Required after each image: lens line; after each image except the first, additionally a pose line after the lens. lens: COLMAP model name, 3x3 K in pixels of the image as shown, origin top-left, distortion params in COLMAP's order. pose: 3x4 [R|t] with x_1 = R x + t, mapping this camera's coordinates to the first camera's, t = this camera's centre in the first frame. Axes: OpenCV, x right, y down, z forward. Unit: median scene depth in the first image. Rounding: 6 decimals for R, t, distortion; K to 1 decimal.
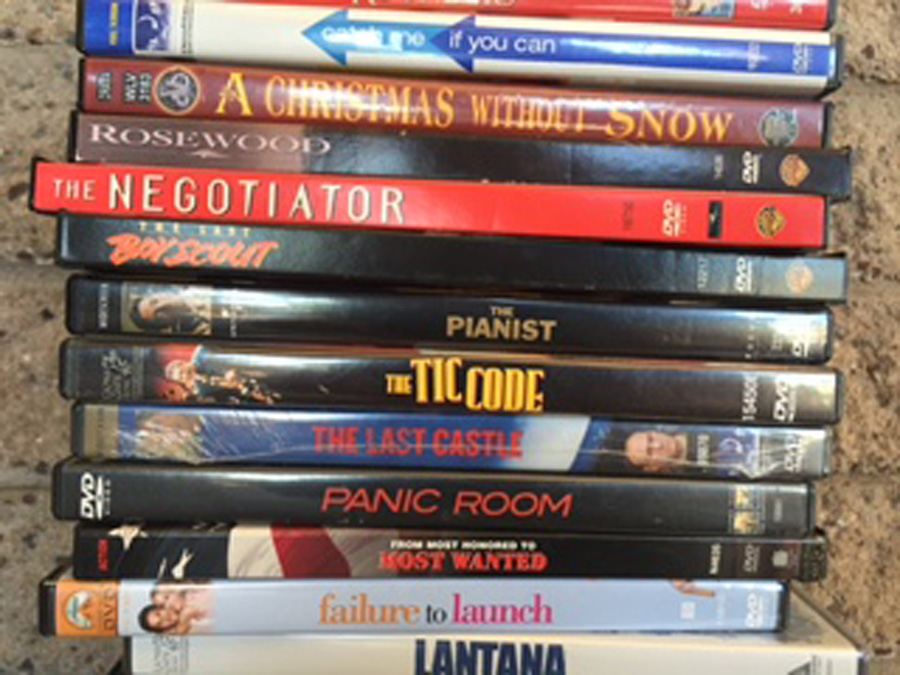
lens RADIAL K [[768.3, 0, 453.8], [0, 768.3, 340.3], [0, 0, 1]] dist [0.061776, -0.109372]
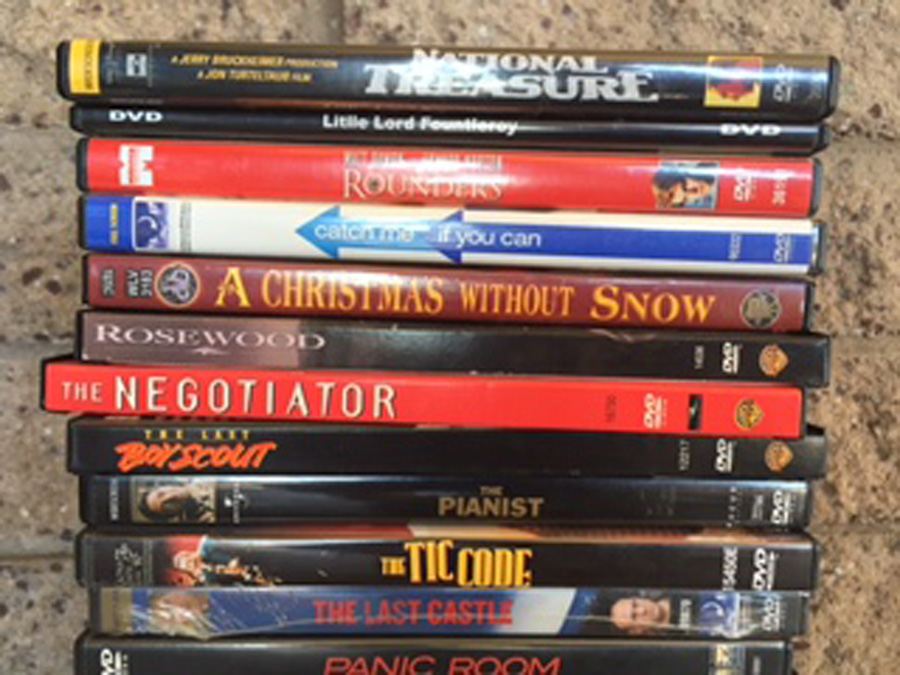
lens RADIAL K [[768.3, 0, 455.9], [0, 768.3, 336.3], [0, 0, 1]] dist [0.061776, -0.109372]
pose [[0.999703, -0.009667, -0.022390, 0.039505], [0.011063, 0.997948, 0.063066, -0.312940], [0.021735, -0.063295, 0.997758, -0.033178]]
